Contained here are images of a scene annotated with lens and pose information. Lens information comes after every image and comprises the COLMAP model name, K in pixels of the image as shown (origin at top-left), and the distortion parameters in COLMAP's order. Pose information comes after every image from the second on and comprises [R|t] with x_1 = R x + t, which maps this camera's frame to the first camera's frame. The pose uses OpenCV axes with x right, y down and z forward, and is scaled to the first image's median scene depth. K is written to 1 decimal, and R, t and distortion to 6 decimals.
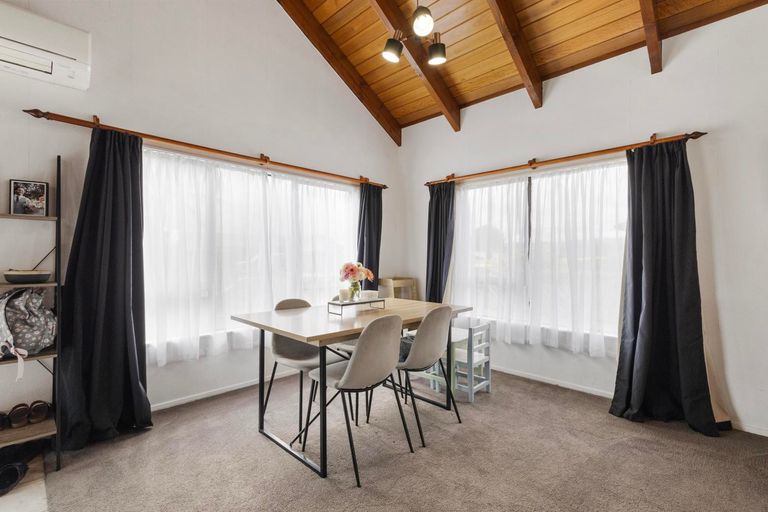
lens RADIAL K [[354.1, 0, 381.7], [0, 354.1, 255.8], [0, 0, 1]] dist [-0.003906, -0.001094]
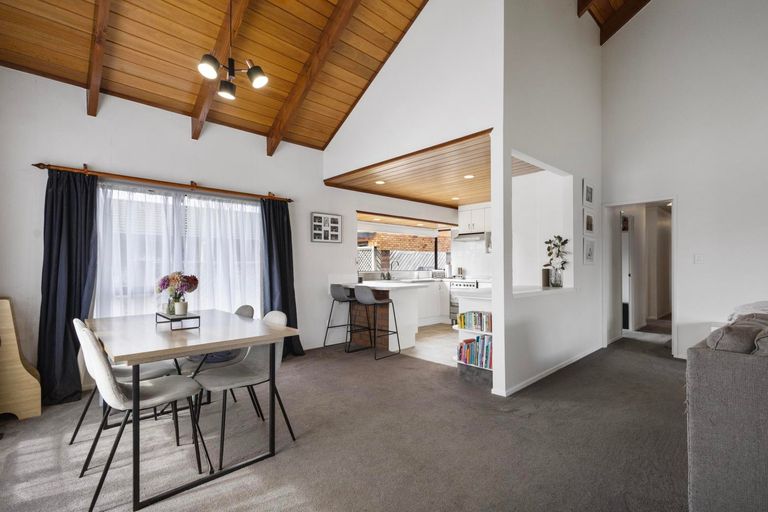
lens RADIAL K [[354.1, 0, 381.8], [0, 354.1, 262.5], [0, 0, 1]] dist [-0.003906, -0.001094]
pose [[0.030825, 0.009800, 0.999477, -0.865880], [-0.004653, 0.999943, -0.009662, 0.002909], [-0.999514, -0.004352, 0.030868, 0.406474]]
